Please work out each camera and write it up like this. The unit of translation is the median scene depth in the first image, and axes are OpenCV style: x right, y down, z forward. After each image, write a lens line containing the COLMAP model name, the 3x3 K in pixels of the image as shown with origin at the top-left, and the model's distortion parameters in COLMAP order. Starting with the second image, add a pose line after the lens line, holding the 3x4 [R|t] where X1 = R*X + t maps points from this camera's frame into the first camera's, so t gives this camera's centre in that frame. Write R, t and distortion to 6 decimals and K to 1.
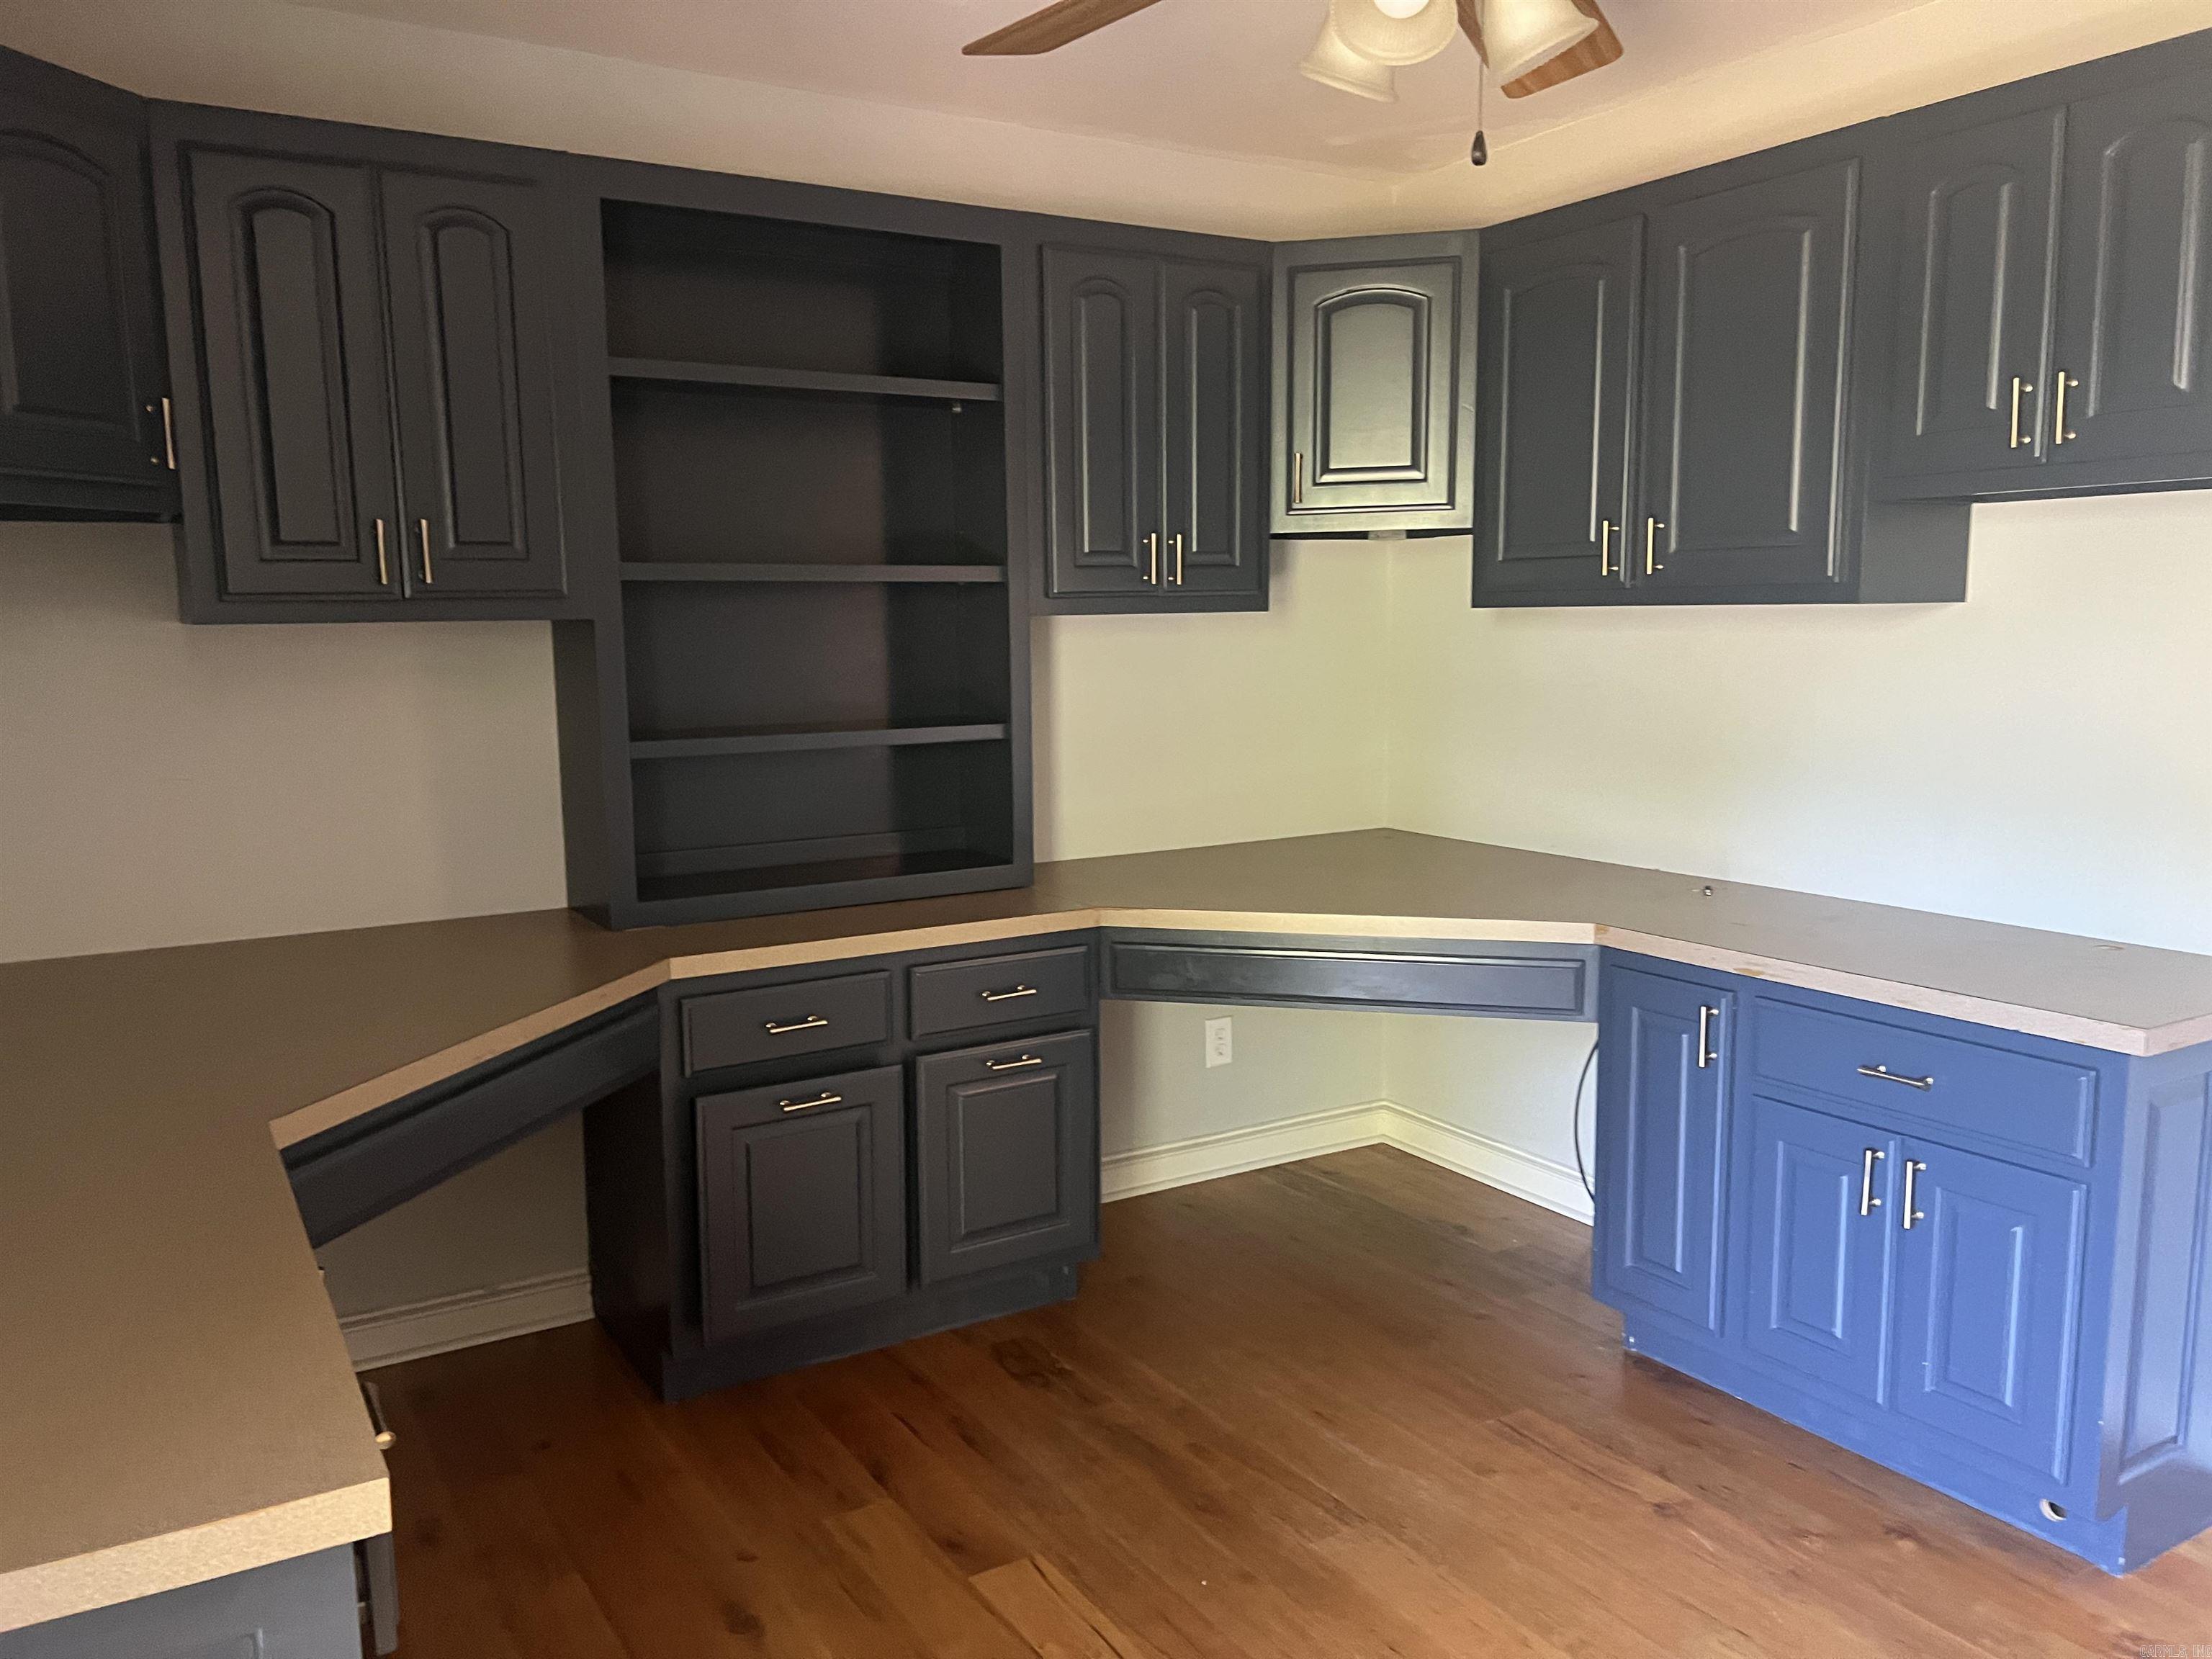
lens RADIAL K [[1668.4, 0, 1088.7], [0, 1668.4, 848.9], [0, 0, 1]] dist [0.080043, -0.110380]
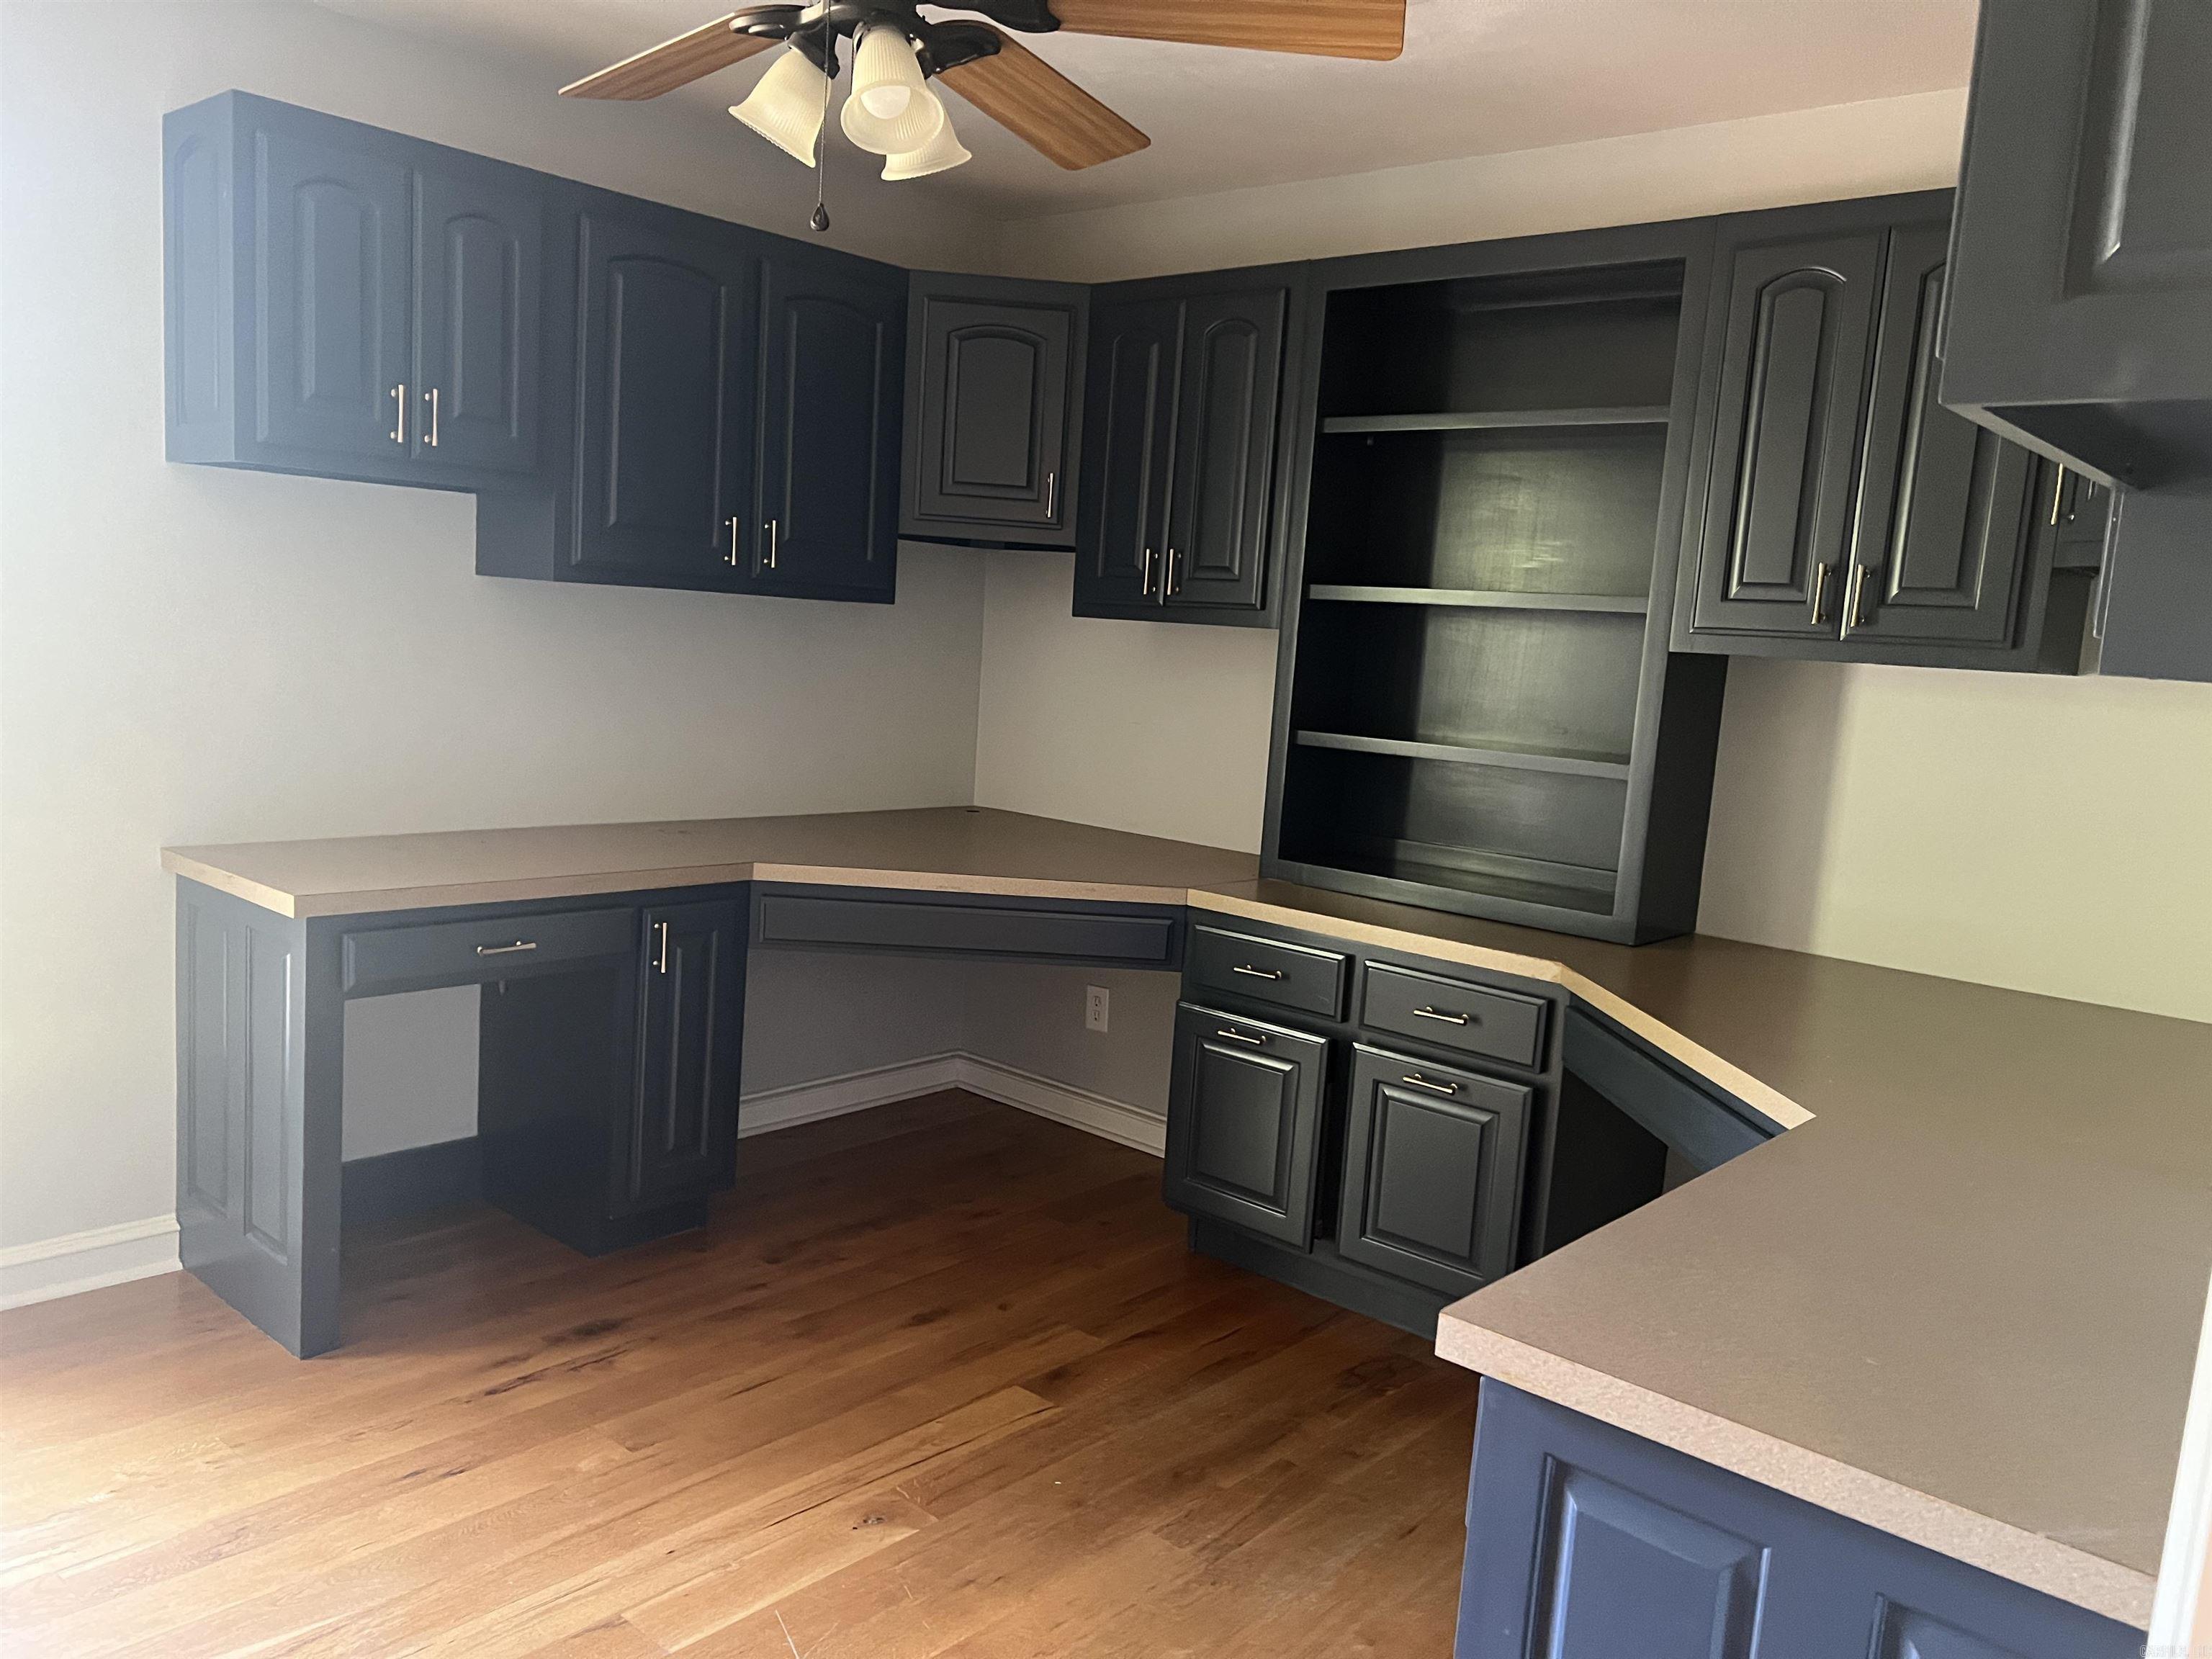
lens RADIAL K [[1668.4, 0, 1088.7], [0, 1668.4, 848.9], [0, 0, 1]] dist [0.080043, -0.110380]
pose [[0.296614, 0.163264, -0.940938, 0.981420], [-0.197173, 0.974519, 0.106935, -0.092717], [0.934421, 0.153810, 0.321248, 0.550273]]
